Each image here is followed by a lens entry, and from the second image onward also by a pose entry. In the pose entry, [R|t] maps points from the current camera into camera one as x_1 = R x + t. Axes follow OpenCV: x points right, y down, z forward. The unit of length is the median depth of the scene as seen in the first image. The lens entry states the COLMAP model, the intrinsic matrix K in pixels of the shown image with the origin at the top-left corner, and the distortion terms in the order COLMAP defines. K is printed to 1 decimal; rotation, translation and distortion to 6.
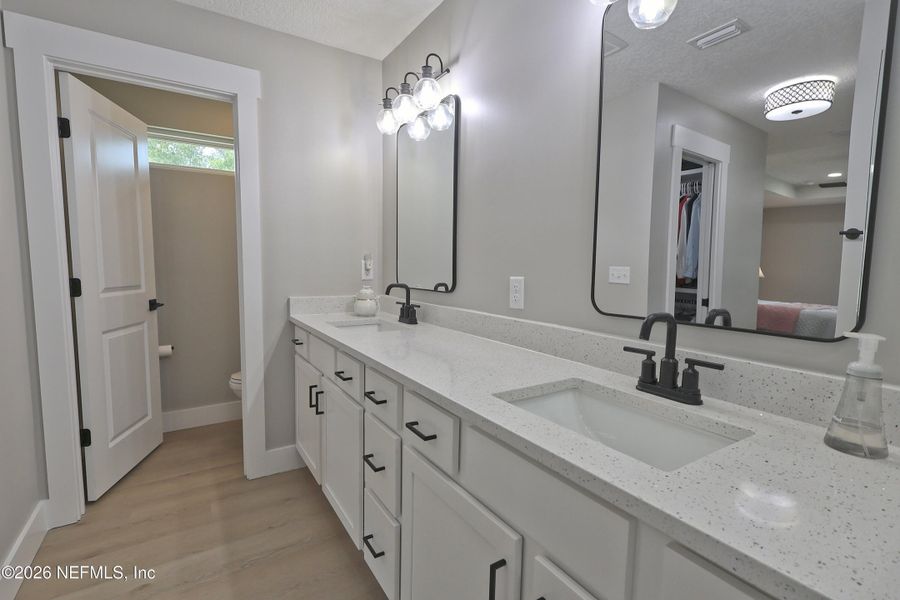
lens RADIAL K [[415.0, 0, 446.9], [0, 415.0, 301.1], [0, 0, 1]] dist [0.000013, -0.000490]
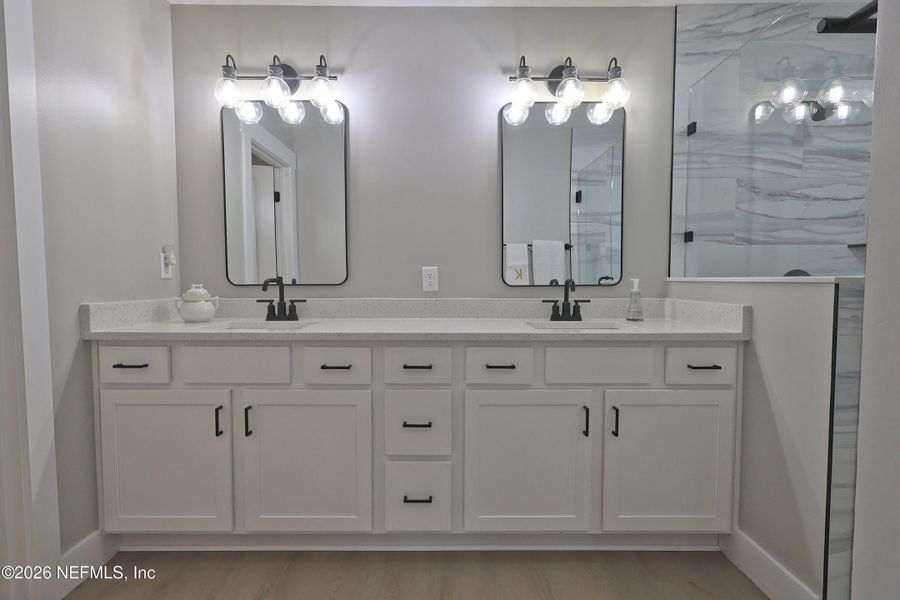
lens RADIAL K [[421.1, 0, 451.5], [0, 421.1, 301.6], [0, 0, 1]] dist [0.000638, -0.000300]
pose [[0.524769, -0.051838, 0.849665, -0.804046], [0.083873, 0.996436, 0.008991, 0.038580], [-0.847103, 0.066545, 0.527246, 0.210700]]
